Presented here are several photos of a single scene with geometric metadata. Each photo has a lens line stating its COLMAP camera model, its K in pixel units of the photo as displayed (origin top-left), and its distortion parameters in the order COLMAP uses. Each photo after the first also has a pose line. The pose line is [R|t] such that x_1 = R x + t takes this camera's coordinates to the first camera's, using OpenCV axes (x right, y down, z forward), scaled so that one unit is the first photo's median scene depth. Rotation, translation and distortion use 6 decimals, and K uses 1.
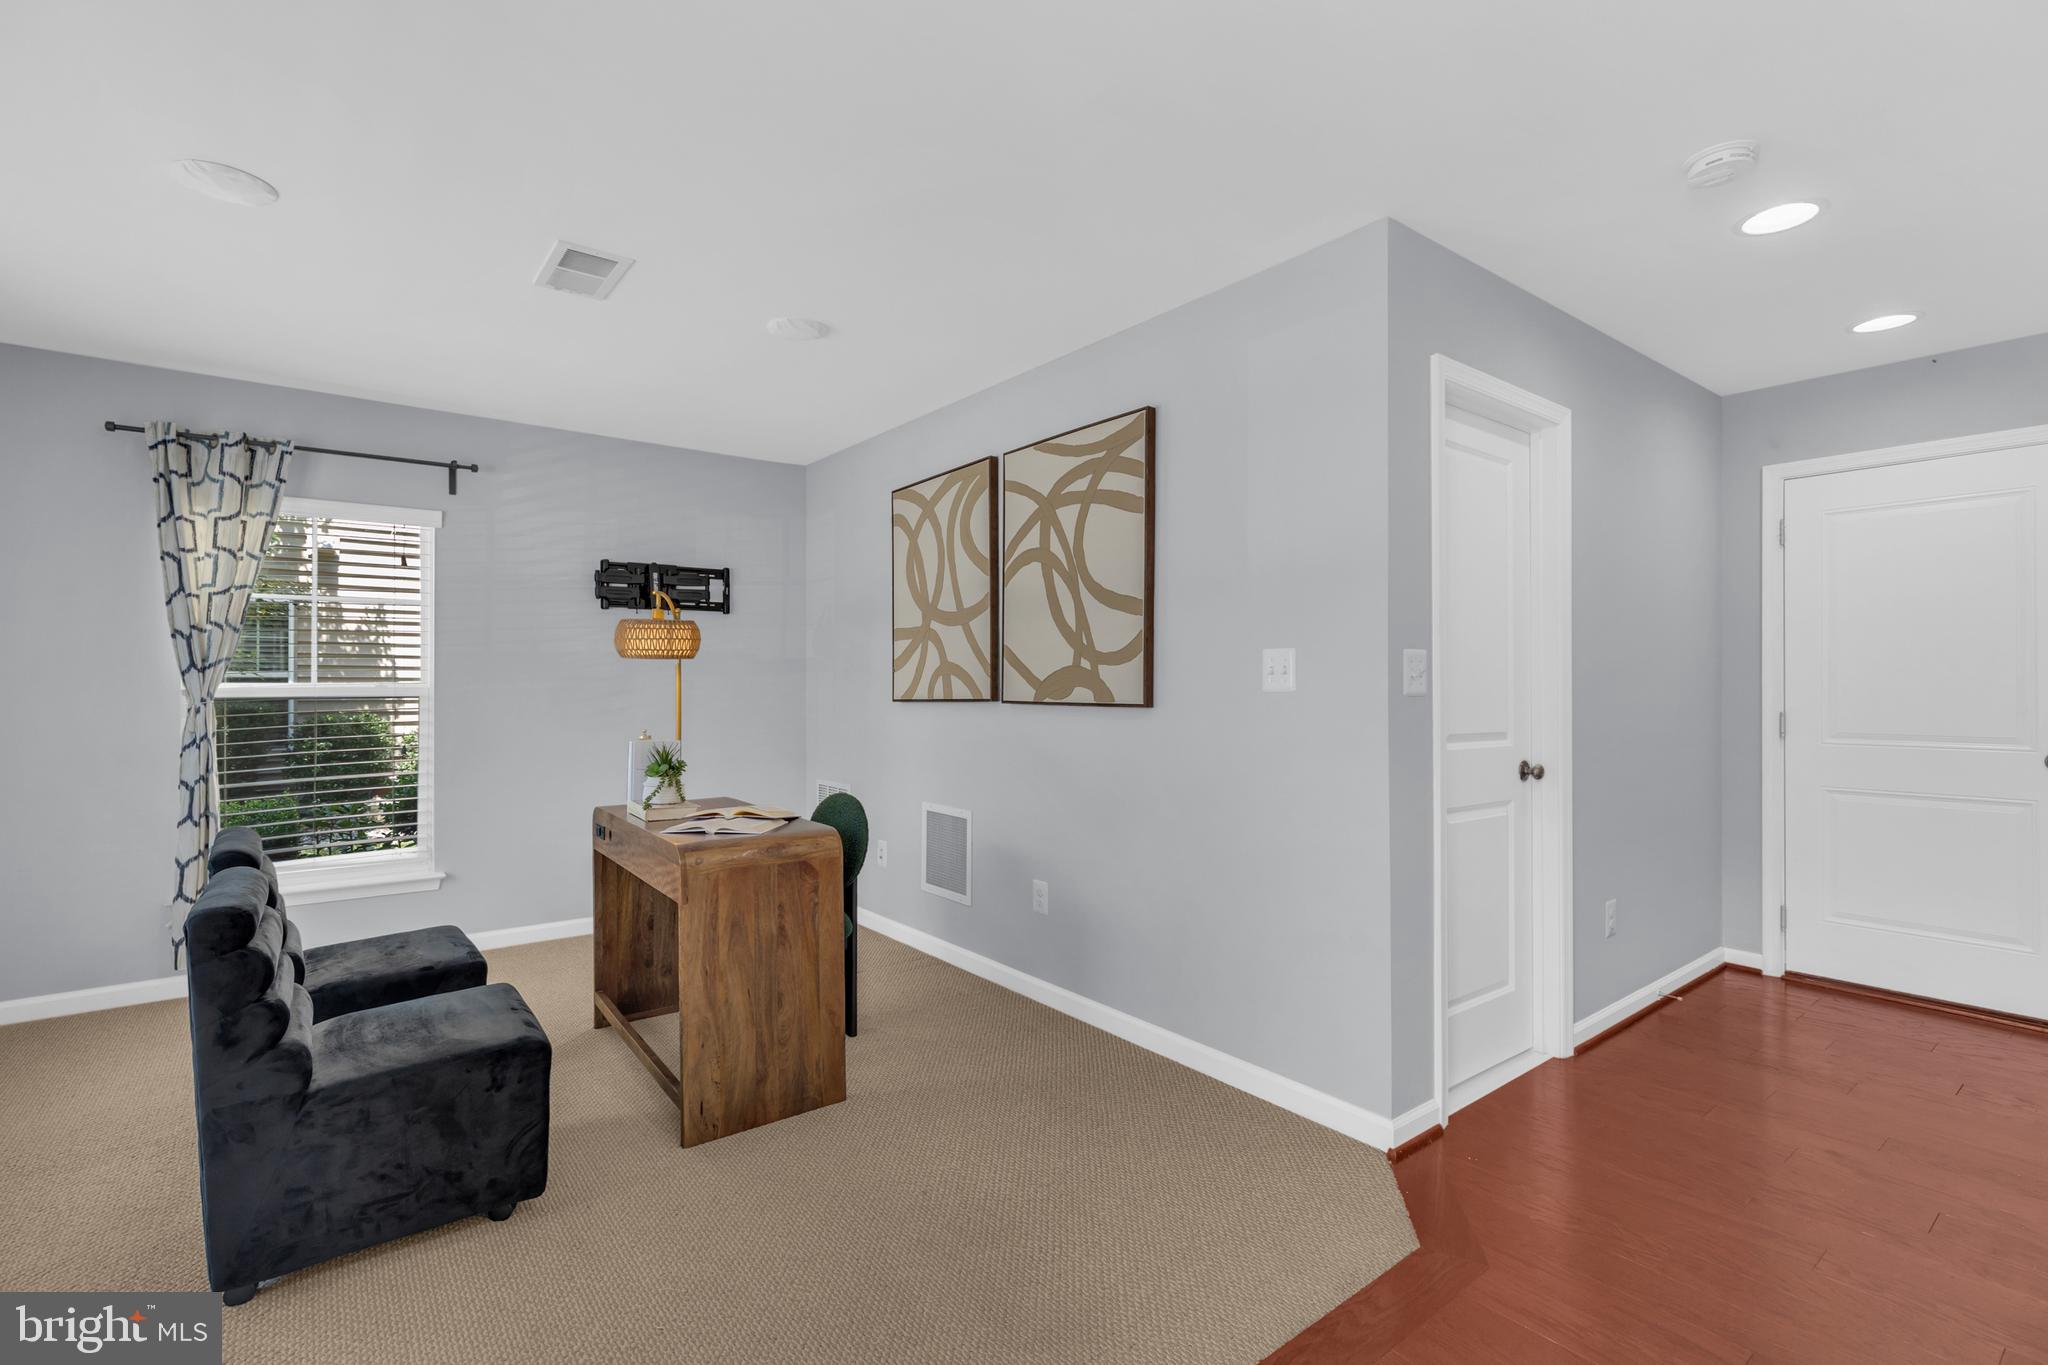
lens RADIAL K [[921.8, 0, 1025.7], [0, 921.8, 683.5], [0, 0, 1]] dist [0.007506, -0.000270]
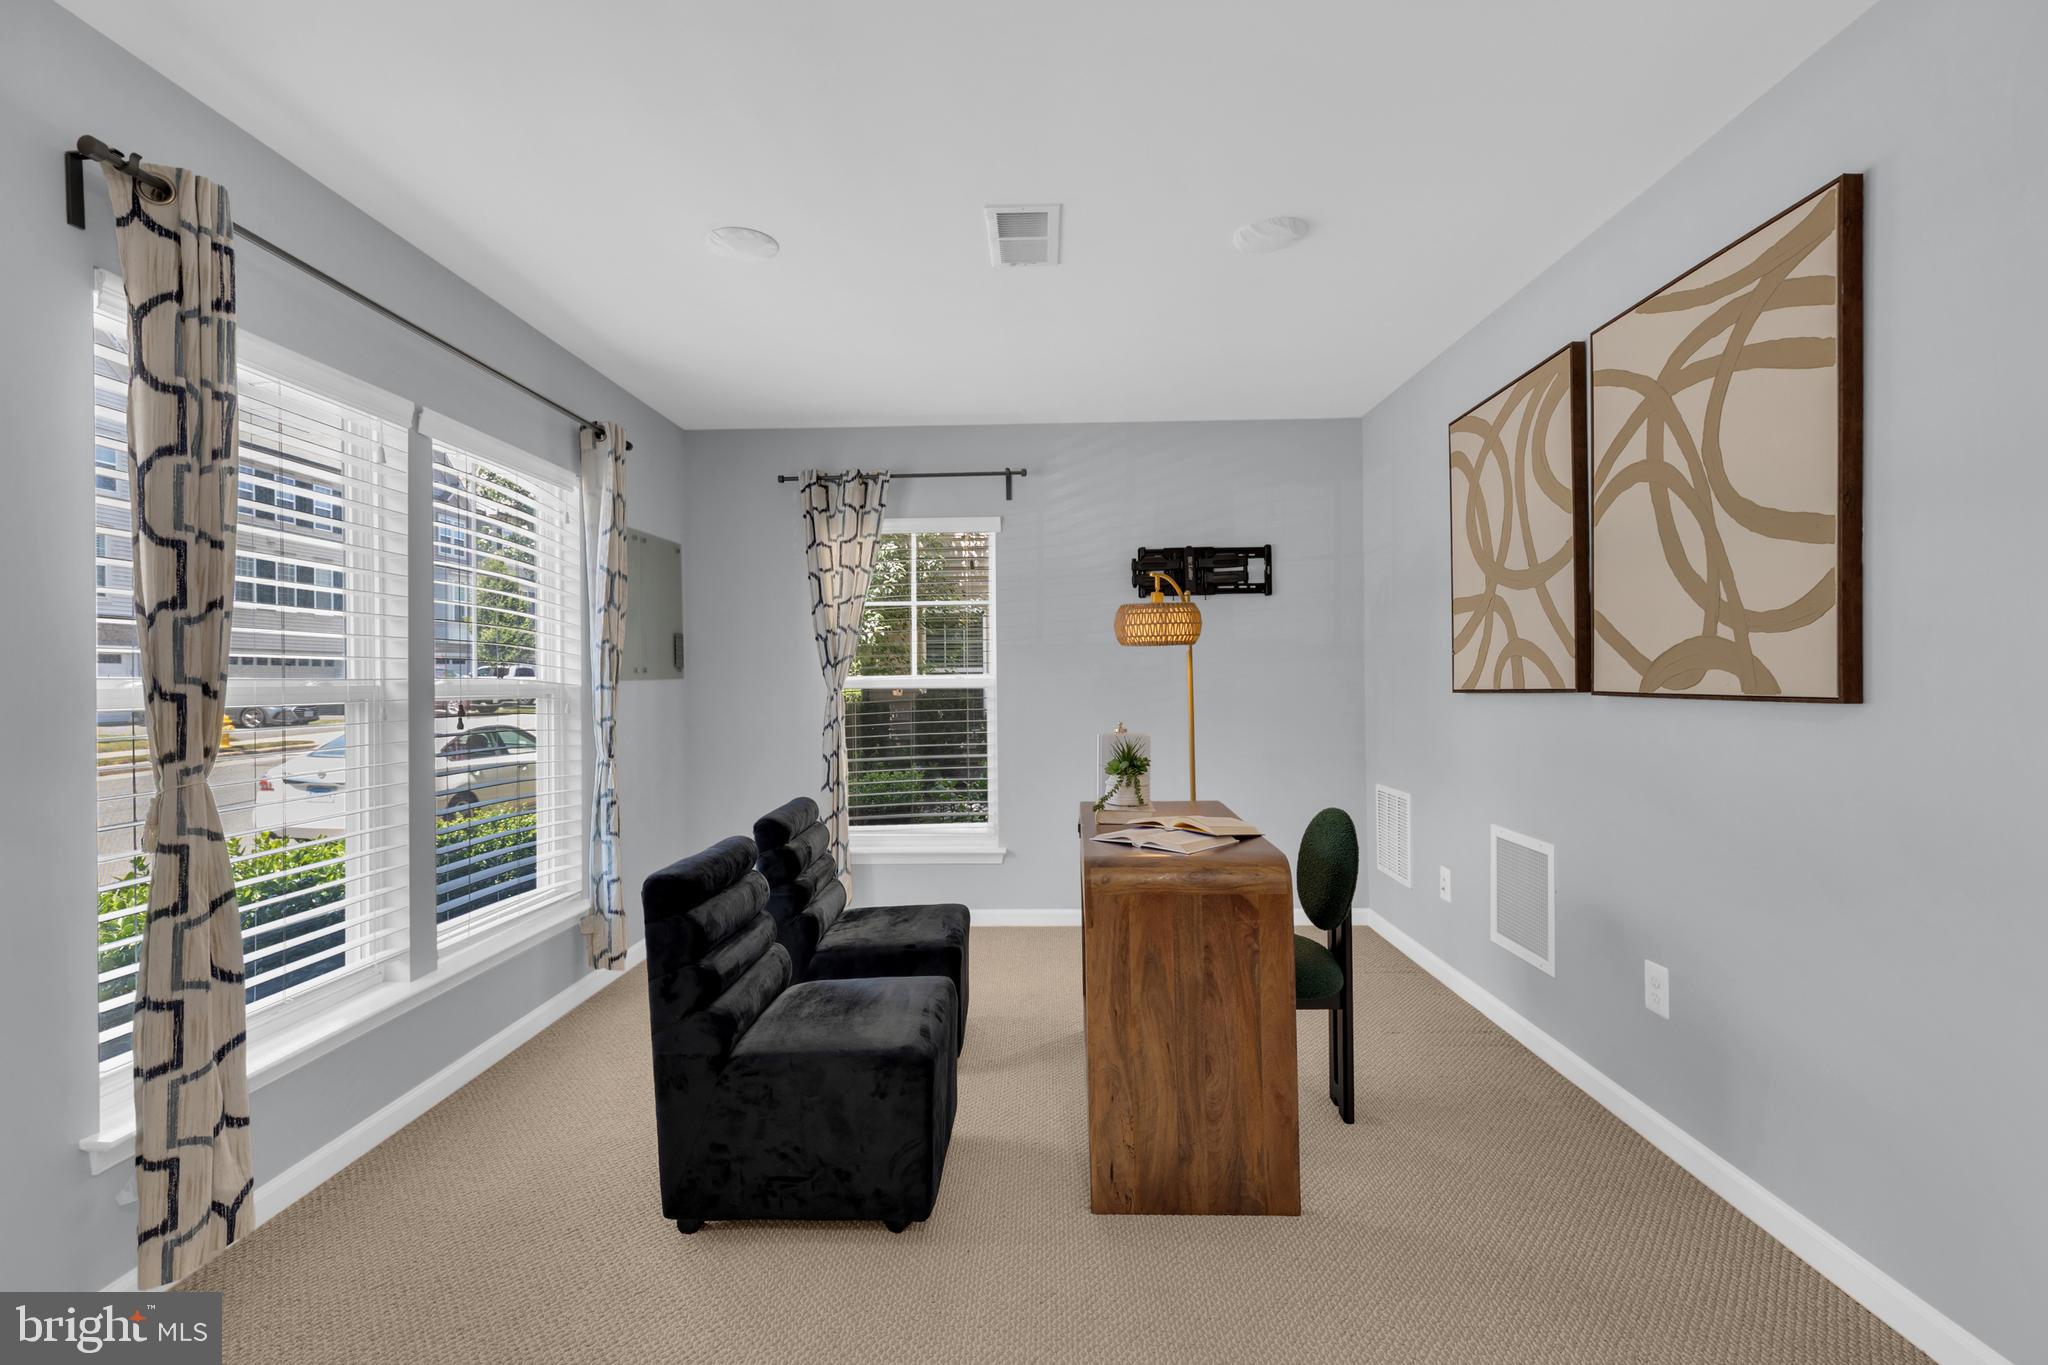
lens RADIAL K [[921.8, 0, 1028.7], [0, 921.8, 676.5], [0, 0, 1]] dist [0.007506, -0.000270]
pose [[0.775846, -0.009147, -0.630856, 0.092578], [0.010788, 0.999941, -0.001232, 0.004274], [0.630830, -0.005850, 0.775899, 0.214916]]
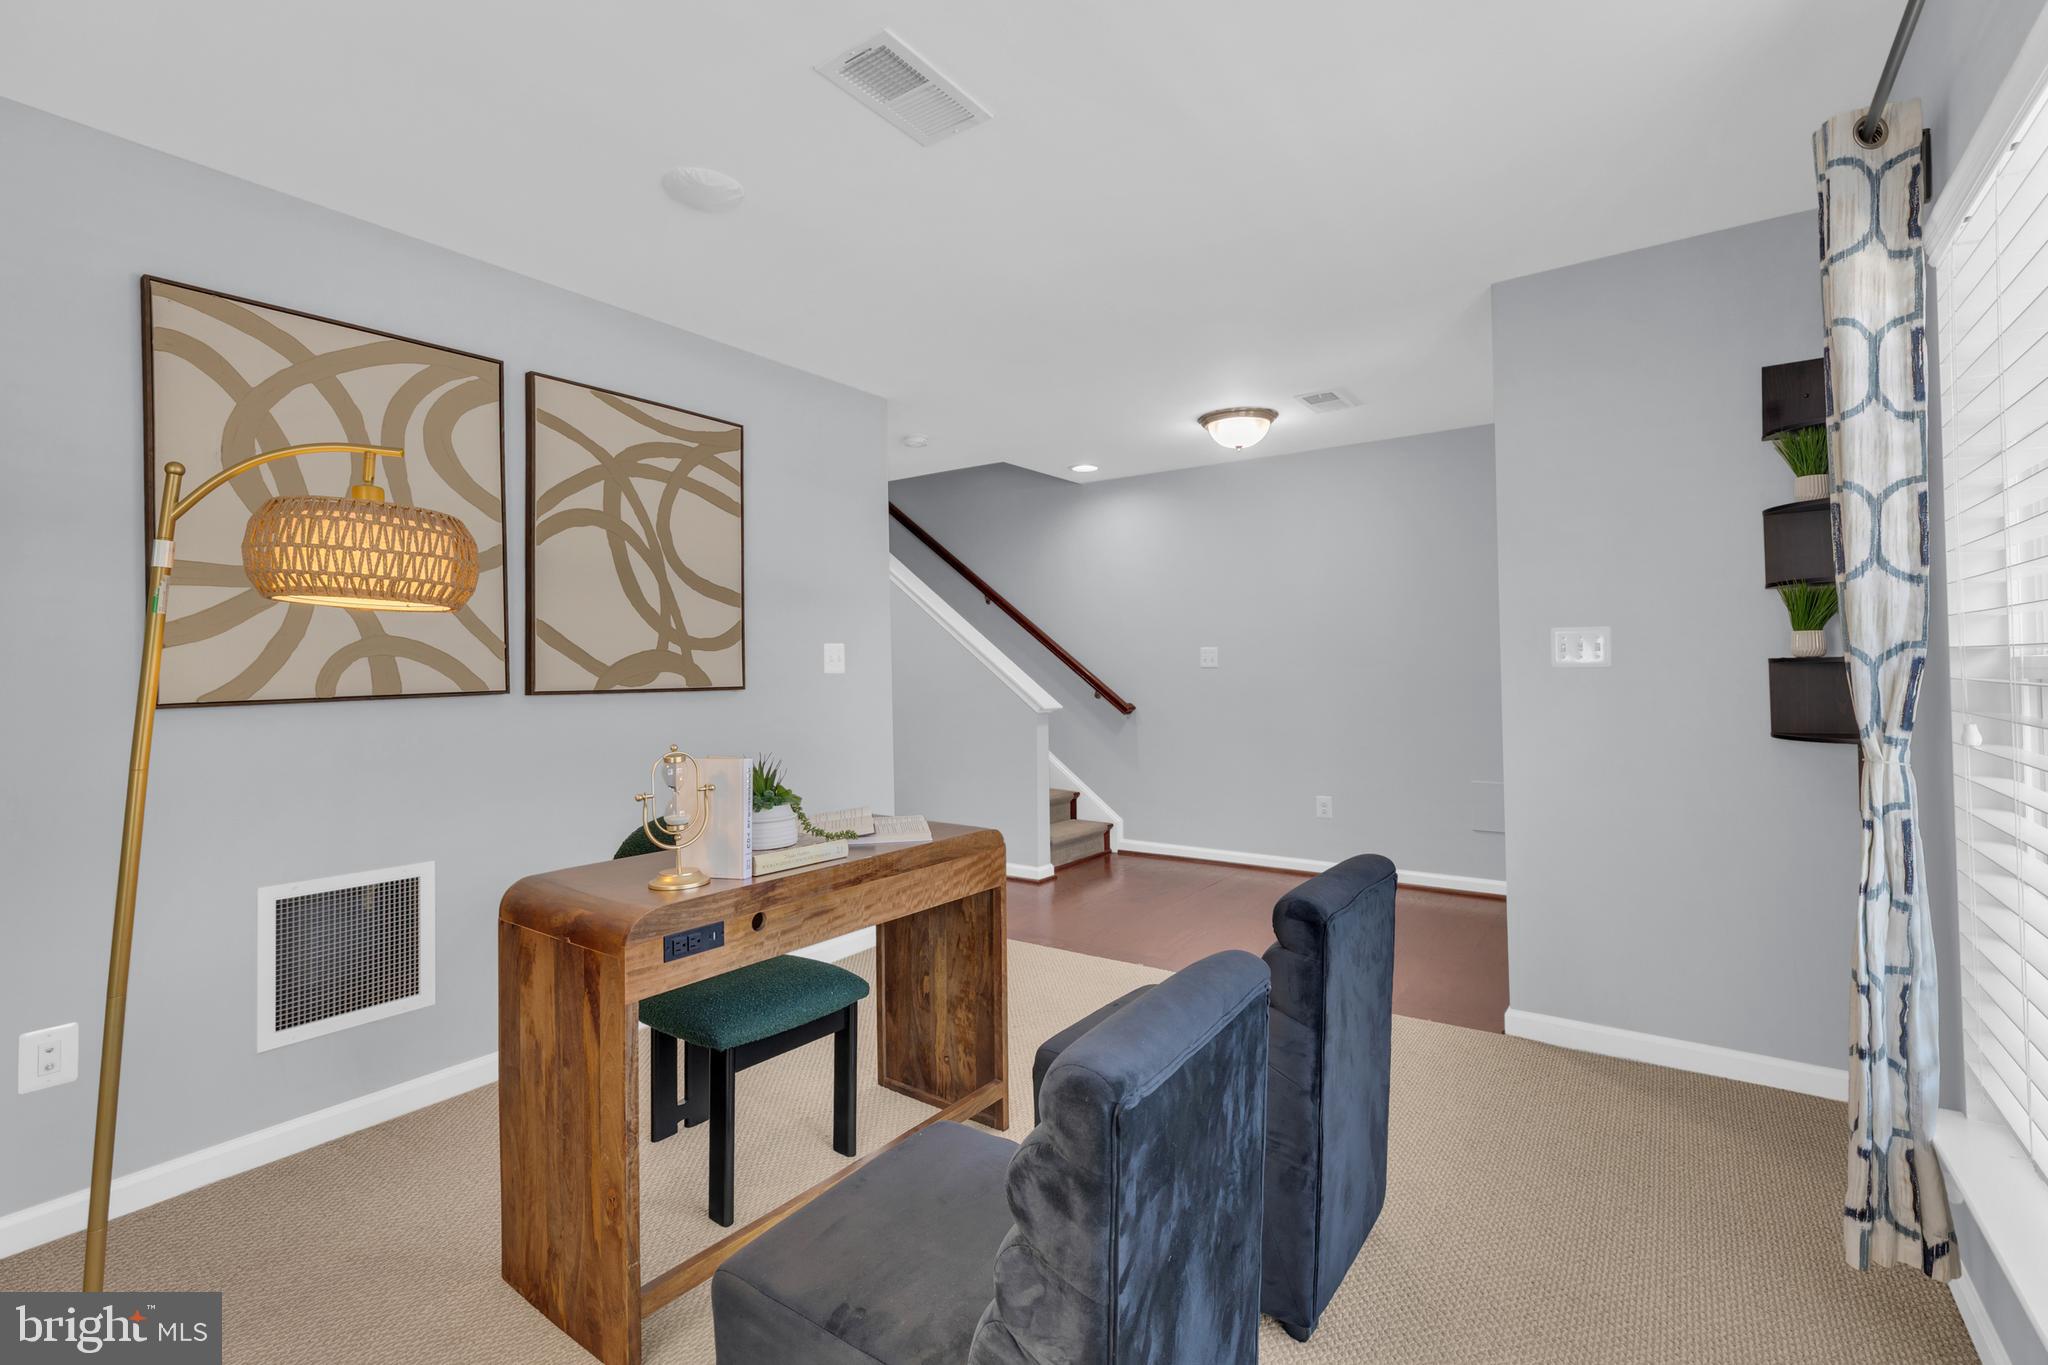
lens RADIAL K [[921.8, 0, 1023.4], [0, 921.8, 666.8], [0, 0, 1]] dist [0.007506, -0.000270]
pose [[-0.287363, -0.002696, 0.957818, -0.974287], [0.000837, 0.999995, 0.003066, -0.004408], [-0.957821, 0.001683, -0.287359, 0.912751]]
